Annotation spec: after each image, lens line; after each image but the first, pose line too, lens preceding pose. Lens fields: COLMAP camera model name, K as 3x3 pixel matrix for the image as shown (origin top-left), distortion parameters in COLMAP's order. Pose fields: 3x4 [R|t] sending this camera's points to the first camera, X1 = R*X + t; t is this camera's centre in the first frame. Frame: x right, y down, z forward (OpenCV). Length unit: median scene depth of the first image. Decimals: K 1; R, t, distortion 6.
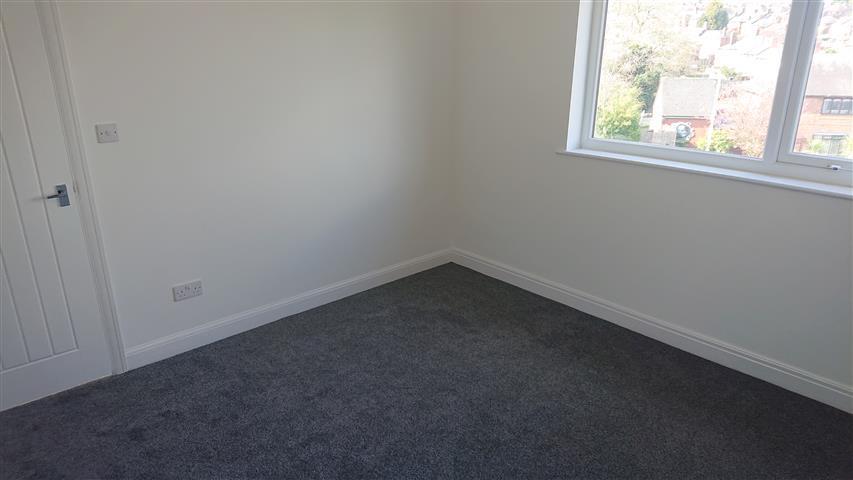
lens RADIAL K [[563.7, 0, 424.4], [0, 563.7, 243.9], [0, 0, 1]] dist [0.003814, -0.018546]
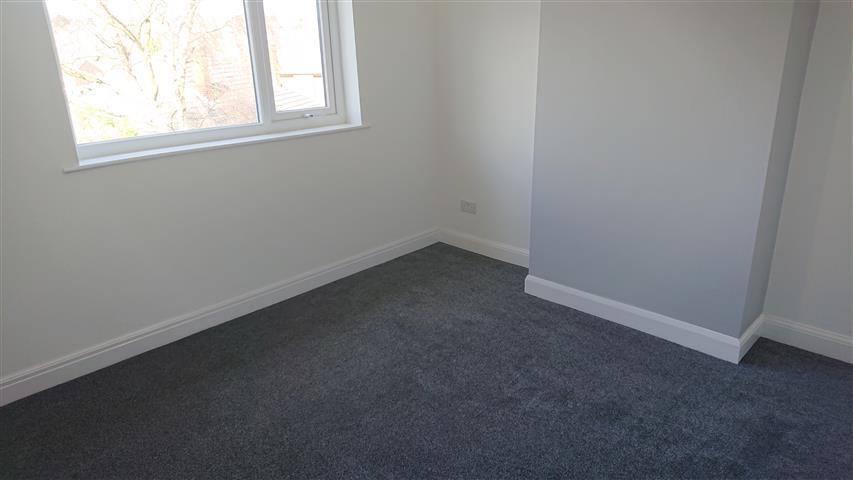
lens RADIAL K [[563.7, 0, 426.9], [0, 563.7, 239.9], [0, 0, 1]] dist [0.003814, -0.018546]
pose [[-0.076626, -0.335108, 0.939059, -0.565449], [0.327688, 0.881045, 0.341145, -0.203449], [-0.941673, 0.333859, 0.042300, 0.648493]]
